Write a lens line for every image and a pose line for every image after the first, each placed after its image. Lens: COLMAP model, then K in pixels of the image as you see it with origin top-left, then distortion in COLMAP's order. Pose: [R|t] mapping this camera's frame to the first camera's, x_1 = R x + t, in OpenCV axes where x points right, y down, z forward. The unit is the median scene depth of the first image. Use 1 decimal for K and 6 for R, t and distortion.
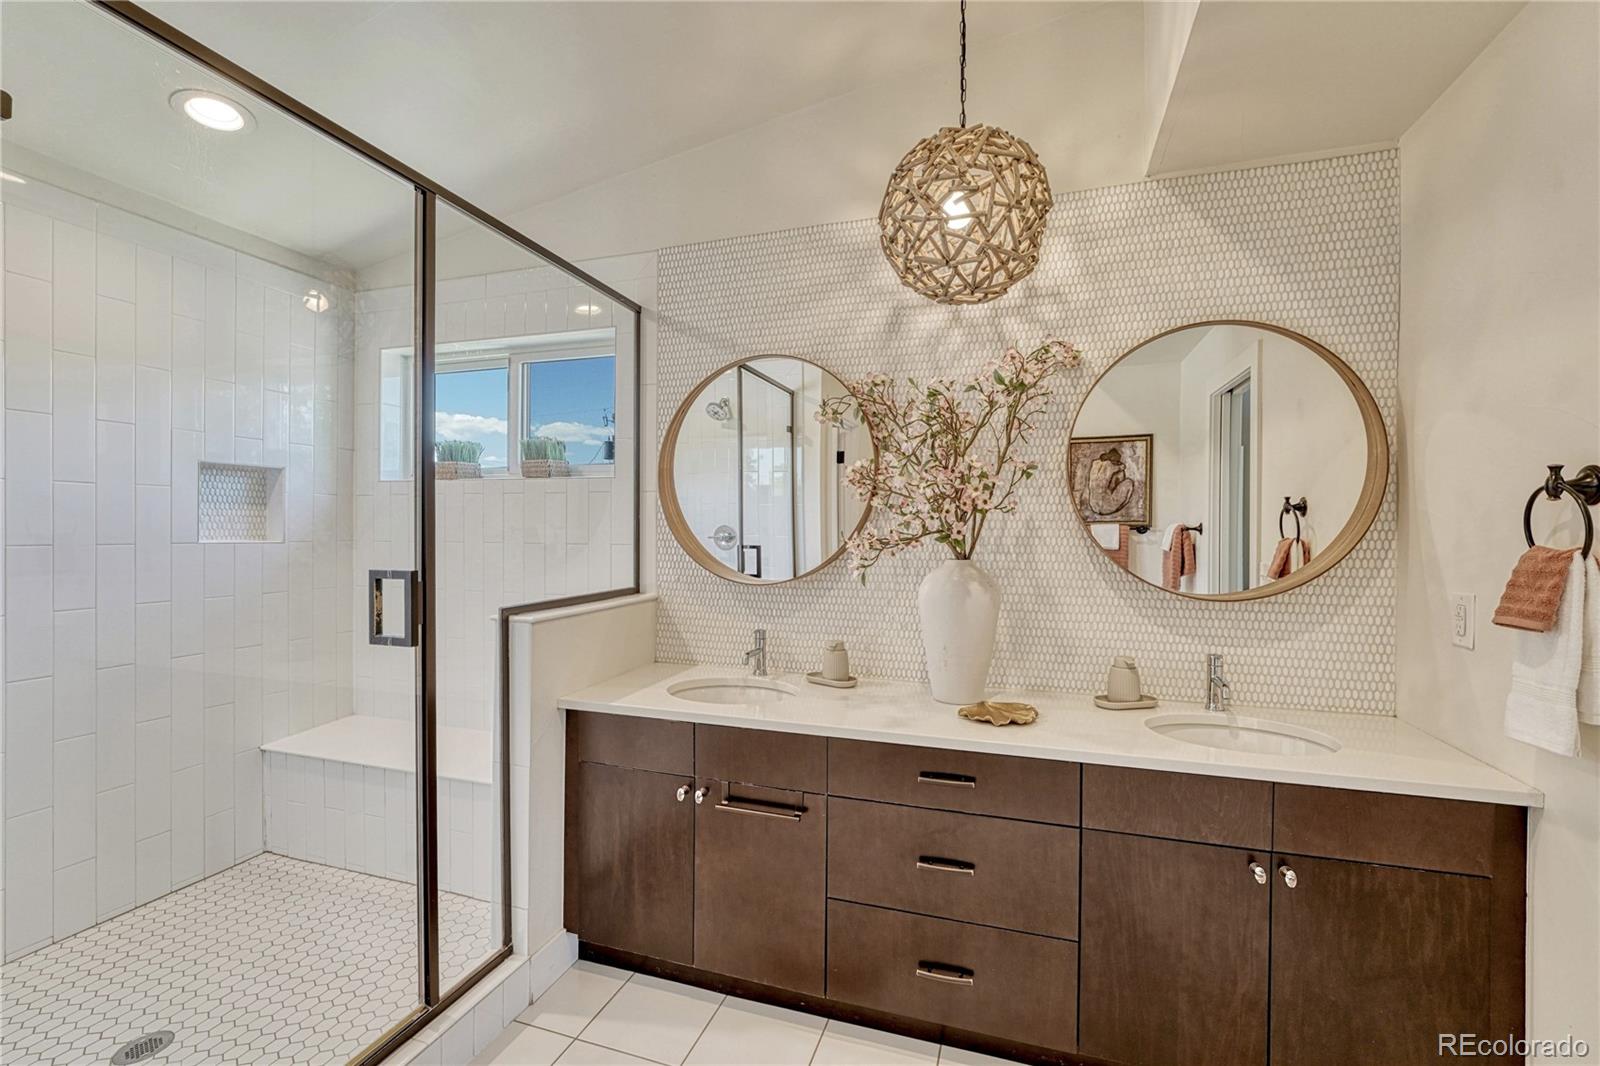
lens RADIAL K [[661.5, 0, 810.5], [0, 661.5, 534.4], [0, 0, 1]] dist [-0.016274, 0.003728]
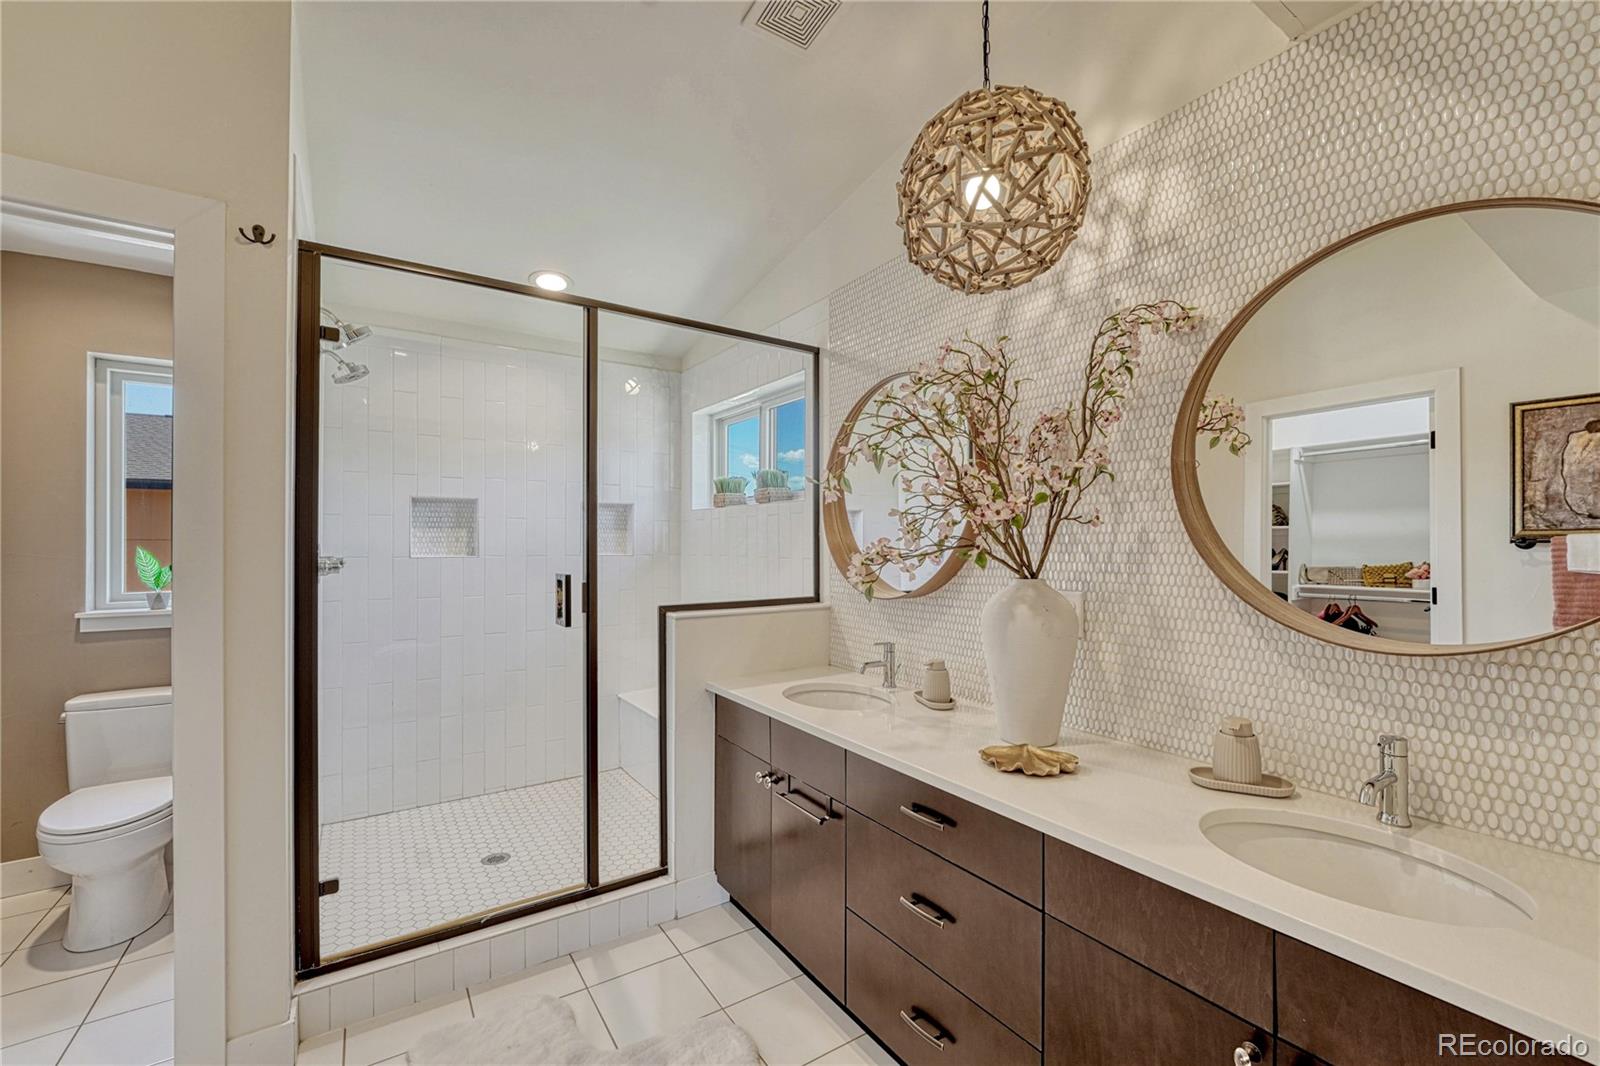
lens RADIAL K [[661.5, 0, 843.2], [0, 661.5, 542.0], [0, 0, 1]] dist [-0.016274, 0.003728]
pose [[0.793826, -0.007463, -0.608099, 0.575262], [0.000744, 0.999936, -0.011302, -0.000591], [0.608144, 0.008519, 0.793781, 0.164391]]
